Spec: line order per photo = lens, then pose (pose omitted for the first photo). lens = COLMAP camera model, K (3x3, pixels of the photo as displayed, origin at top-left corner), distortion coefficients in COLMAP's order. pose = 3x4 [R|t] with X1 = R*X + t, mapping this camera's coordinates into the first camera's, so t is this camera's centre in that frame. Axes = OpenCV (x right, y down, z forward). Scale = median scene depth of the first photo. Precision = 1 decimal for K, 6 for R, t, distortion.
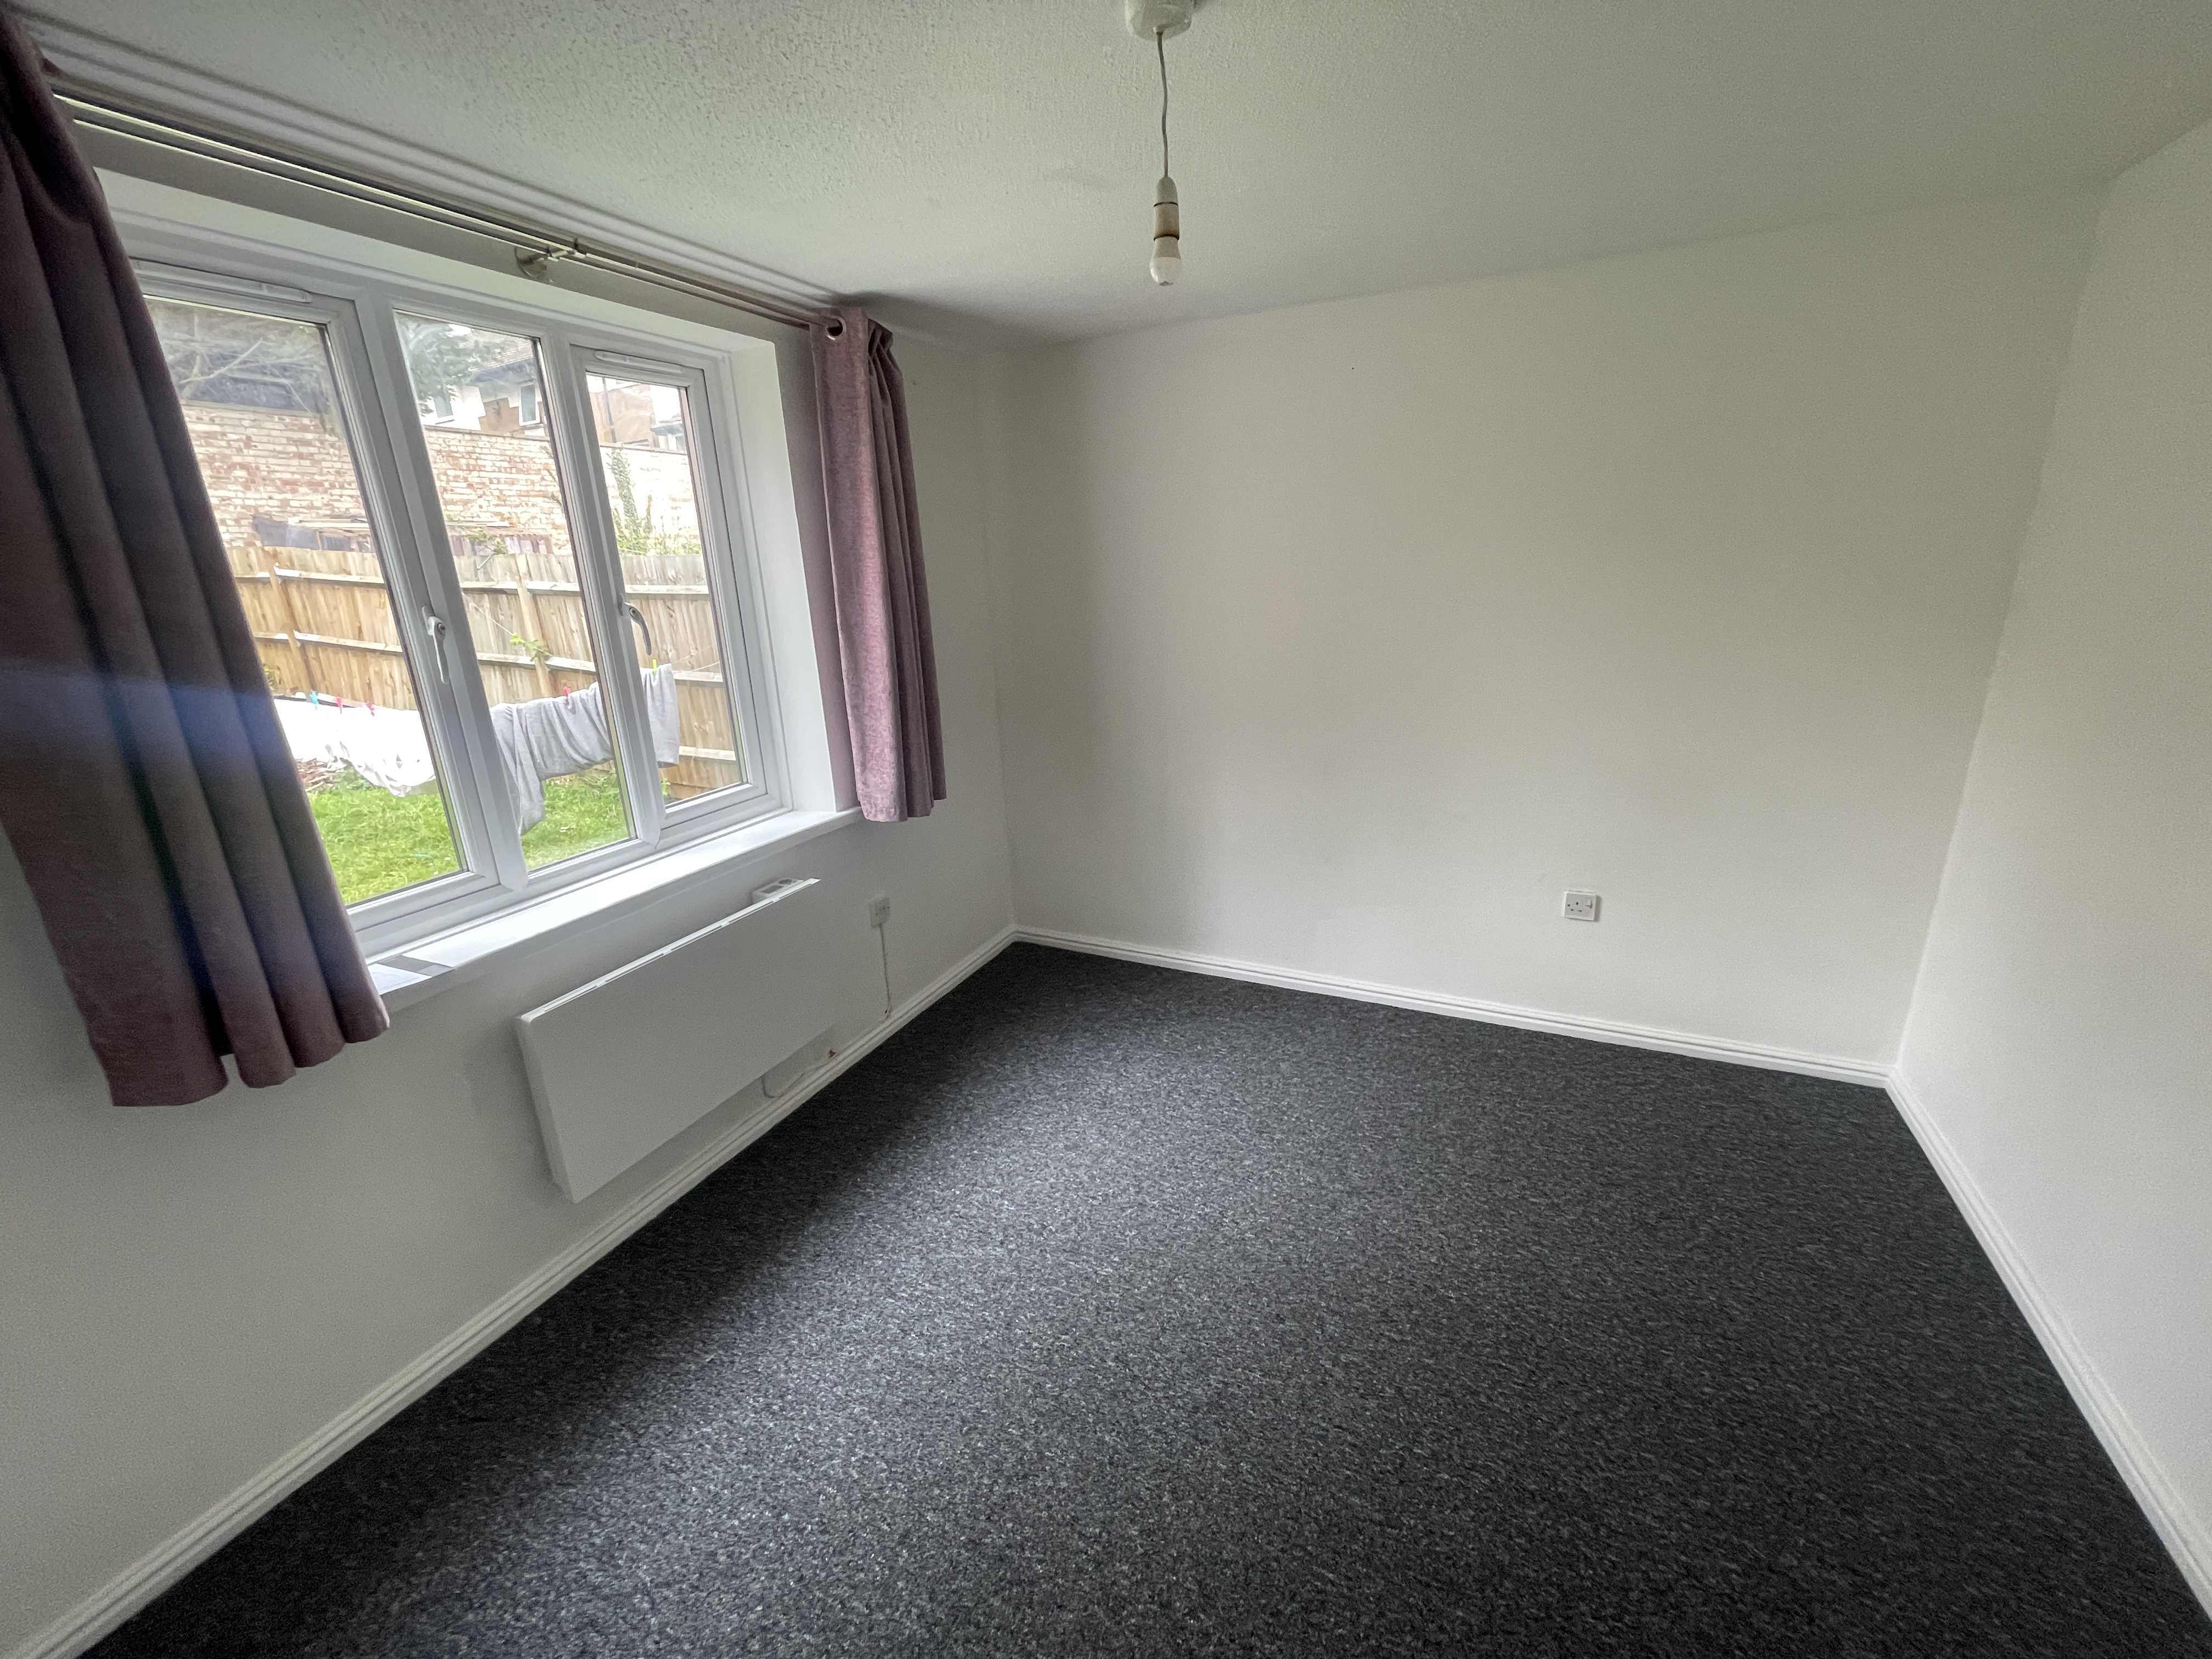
lens RADIAL K [[886.4, 0, 1100.7], [0, 886.4, 824.7], [0, 0, 1]] dist [-0.001519, -0.000030]
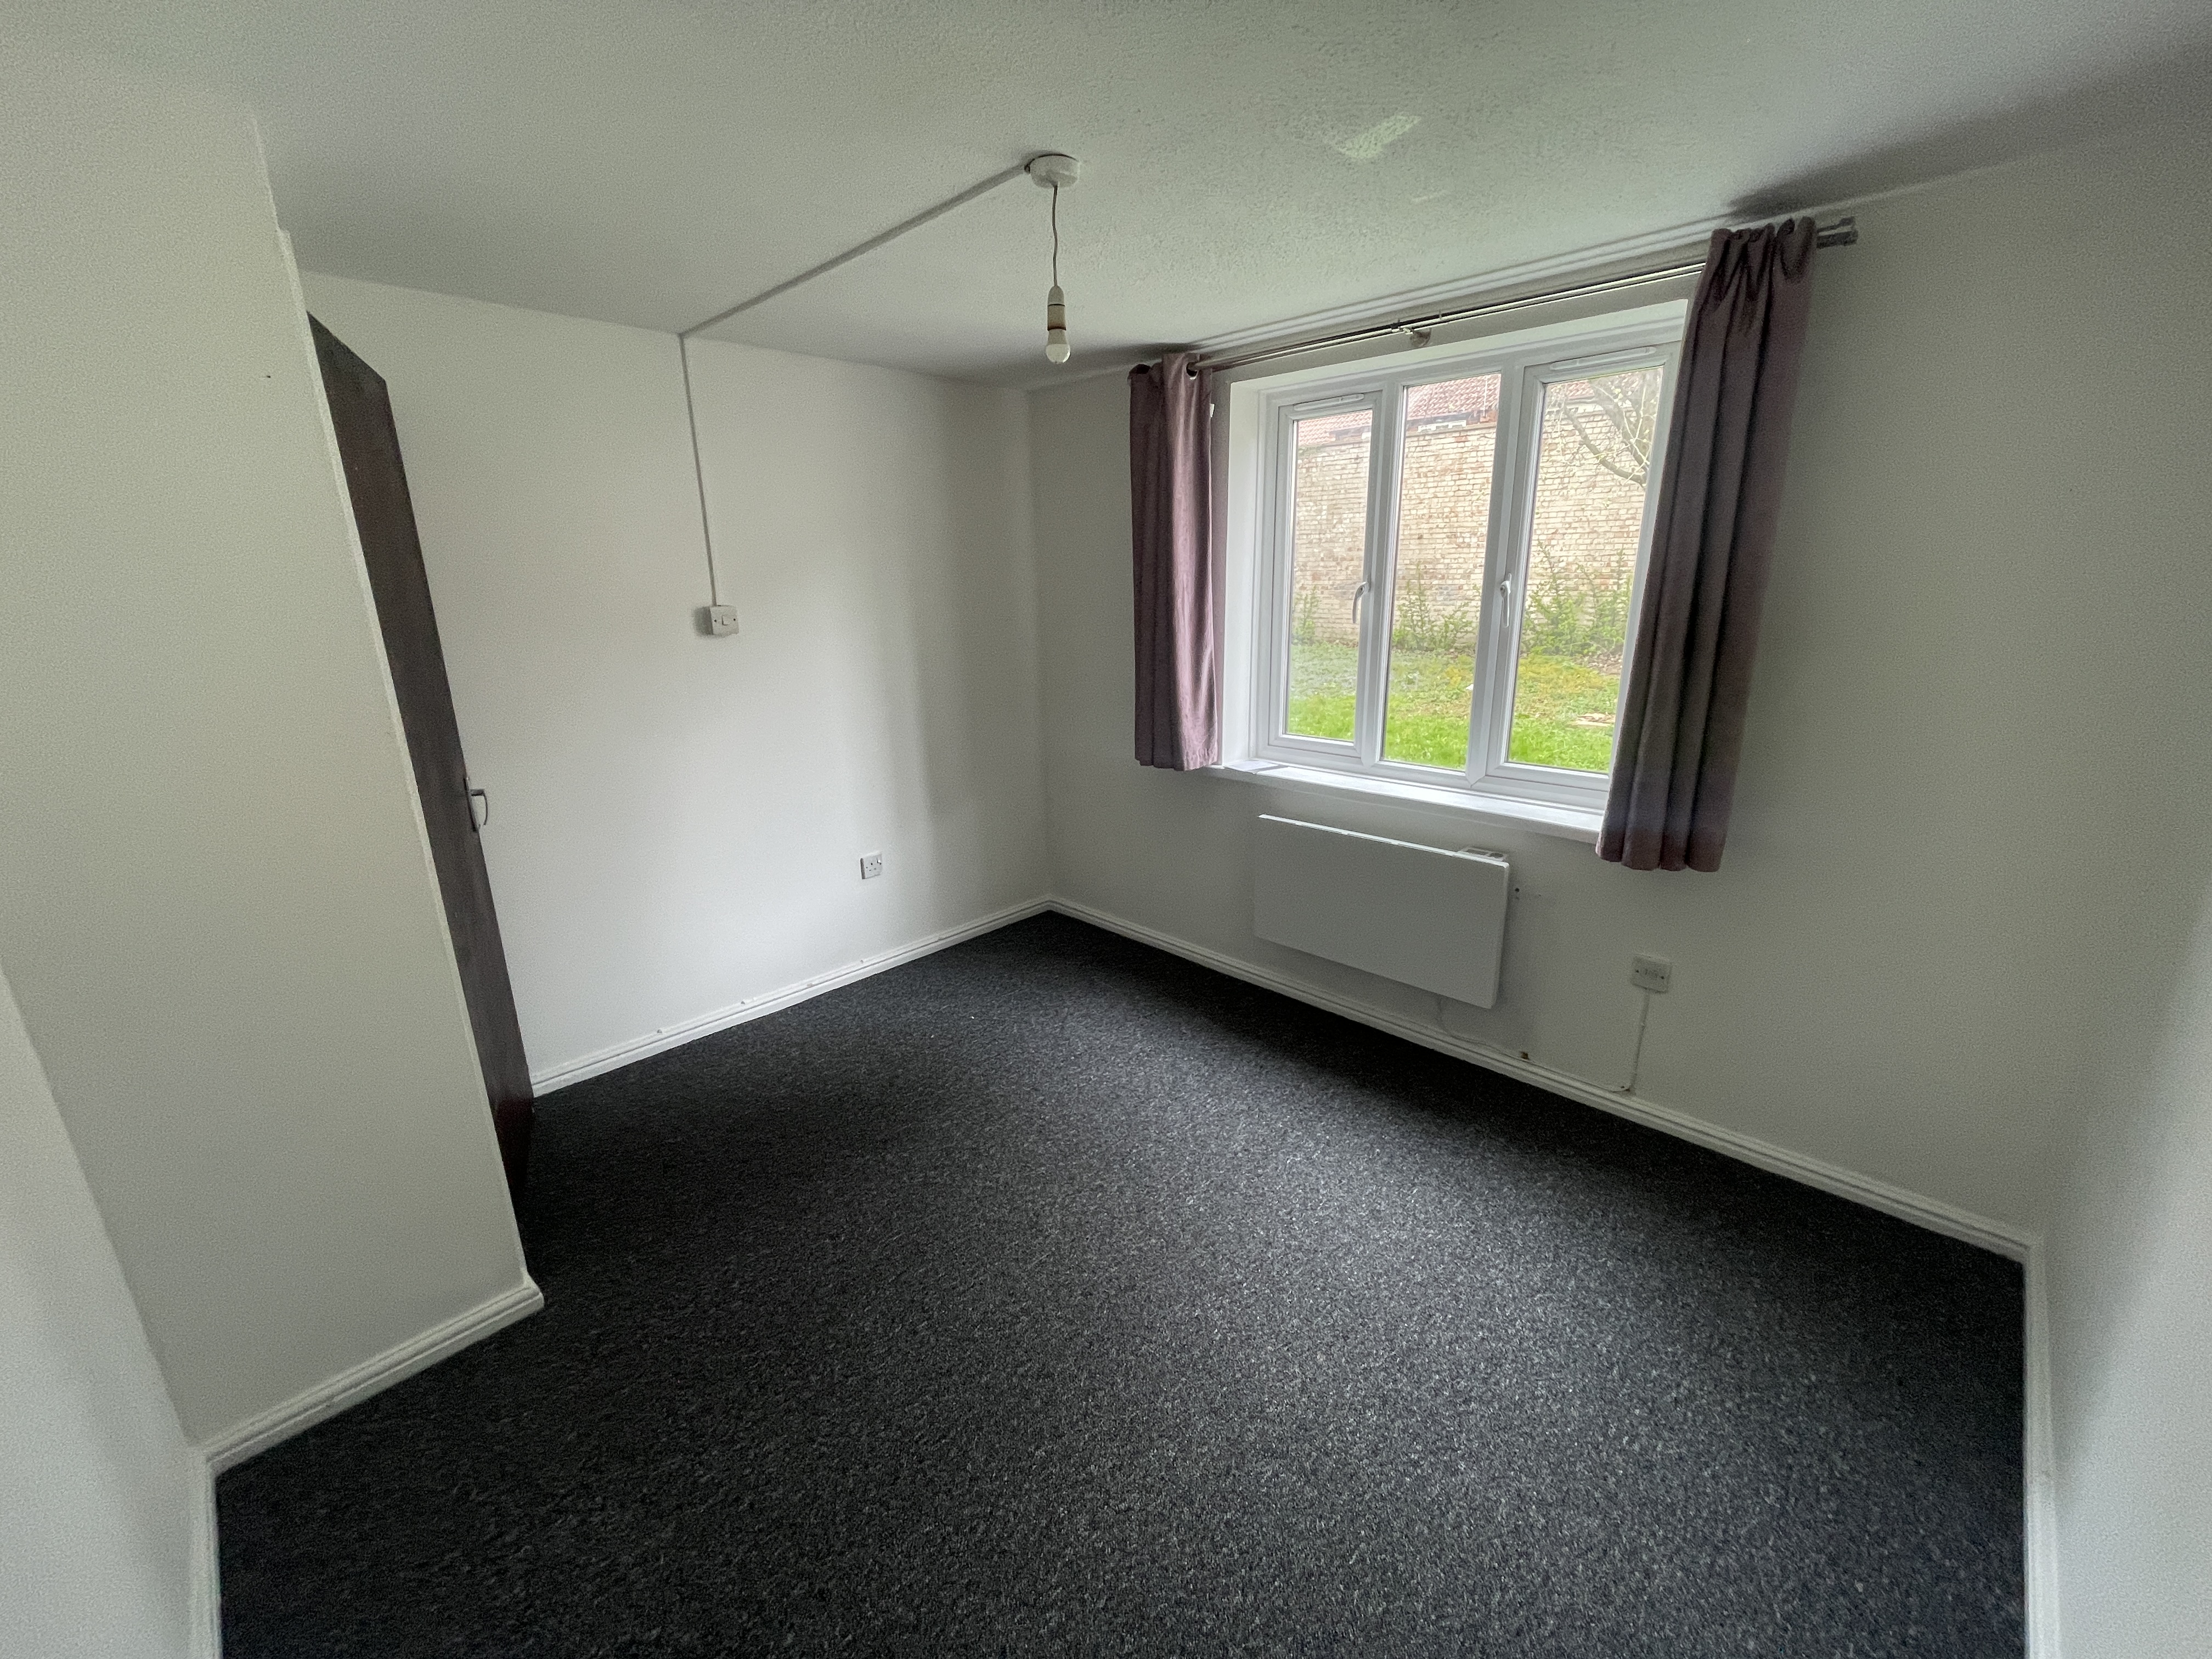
lens RADIAL K [[886.4, 0, 1100.7], [0, 886.4, 824.7], [0, 0, 1]] dist [-0.001519, -0.000030]
pose [[-0.321213, 0.302046, -0.897547, 0.948482], [-0.246703, 0.888358, 0.387244, -0.337569], [0.914308, 0.345815, -0.210836, 1.020837]]
